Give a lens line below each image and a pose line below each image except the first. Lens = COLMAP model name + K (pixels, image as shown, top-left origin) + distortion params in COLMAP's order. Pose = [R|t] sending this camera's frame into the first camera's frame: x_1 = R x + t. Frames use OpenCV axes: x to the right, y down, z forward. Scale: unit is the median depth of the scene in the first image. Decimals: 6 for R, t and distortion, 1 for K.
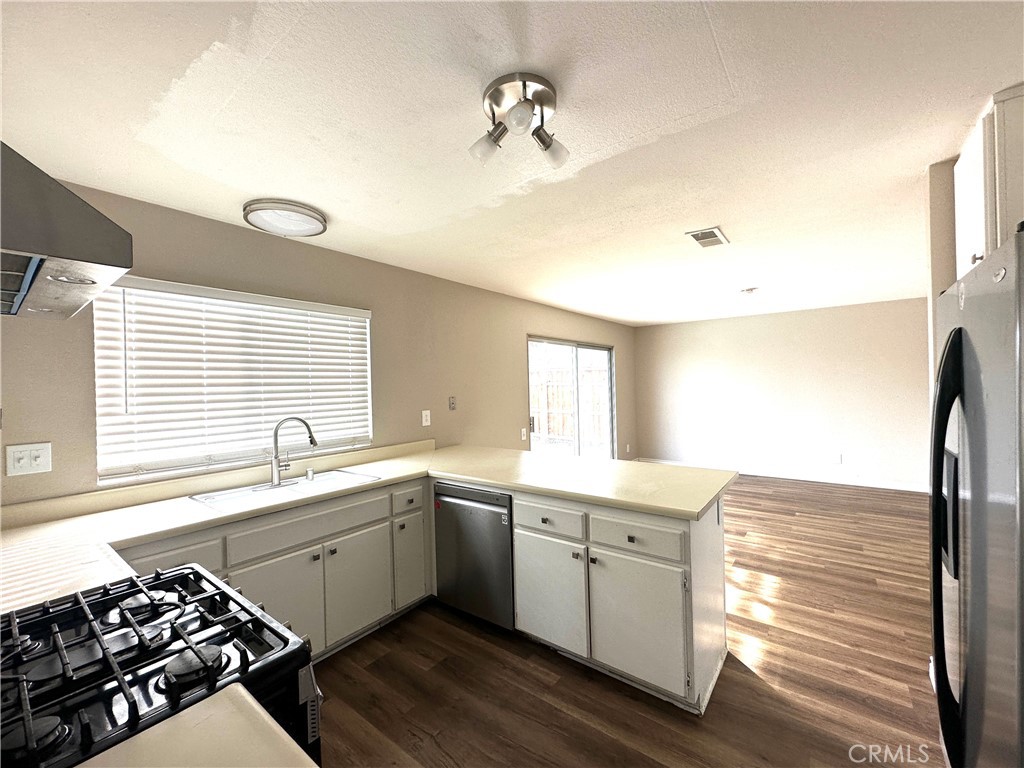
lens RADIAL K [[421.0, 0, 503.8], [0, 421.0, 382.4], [0, 0, 1]] dist [-0.002362, 0.001113]
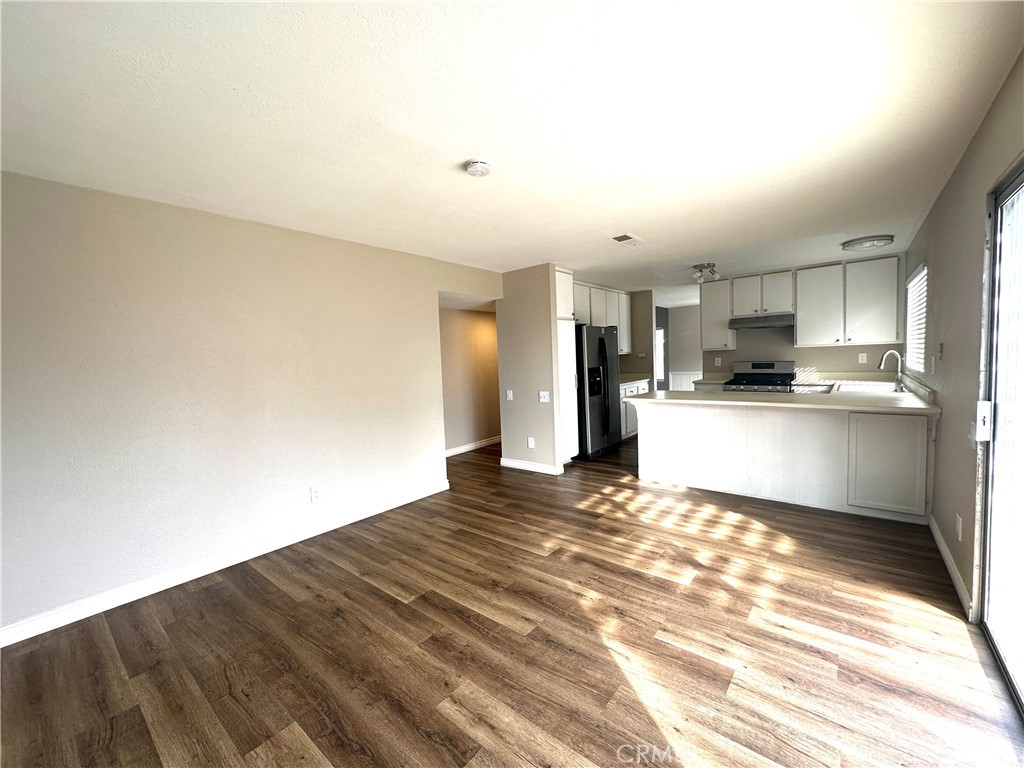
lens RADIAL K [[421.0, 0, 509.4], [0, 421.0, 383.0], [0, 0, 1]] dist [-0.002362, 0.001113]
pose [[-0.997313, 0.066432, 0.030882, 0.652916], [0.068137, 0.995994, 0.057909, 0.016972], [-0.026911, 0.059858, -0.997844, 1.845747]]
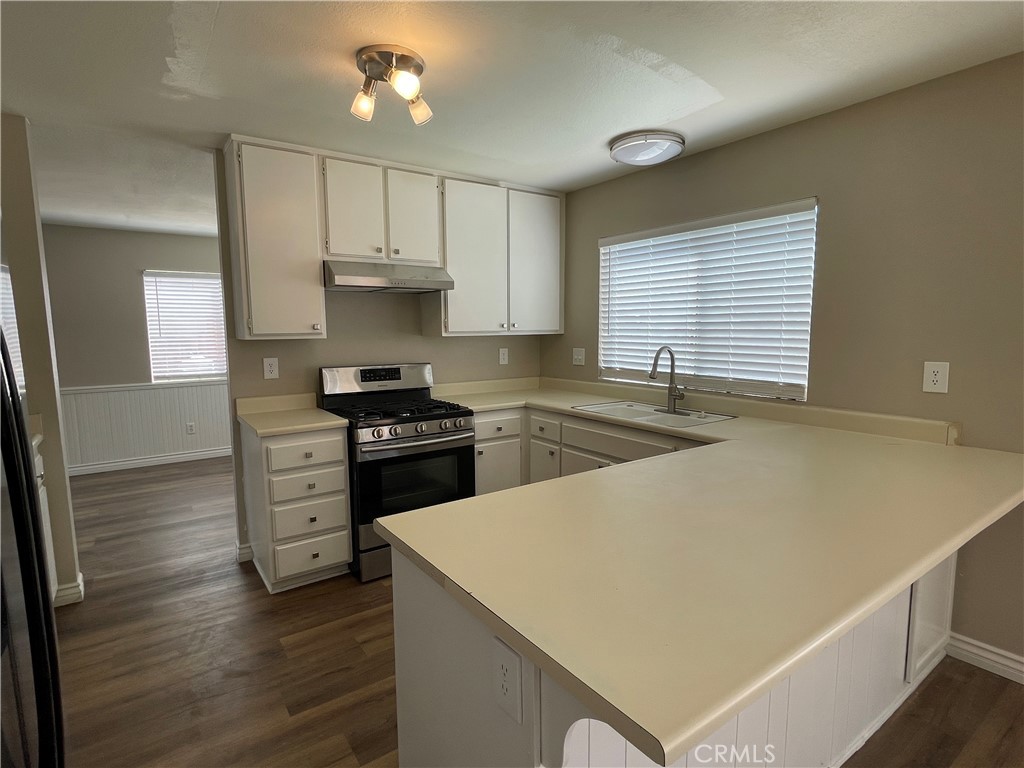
lens RADIAL K [[523.2, 0, 511.2], [0, 523.2, 386.4], [0, 0, 1]] dist [-0.003939, -0.000551]
pose [[-0.288268, 0.143808, -0.946689, 0.533658], [0.020588, 0.989360, 0.144021, 0.003369], [0.957328, 0.022026, -0.288161, 0.684059]]
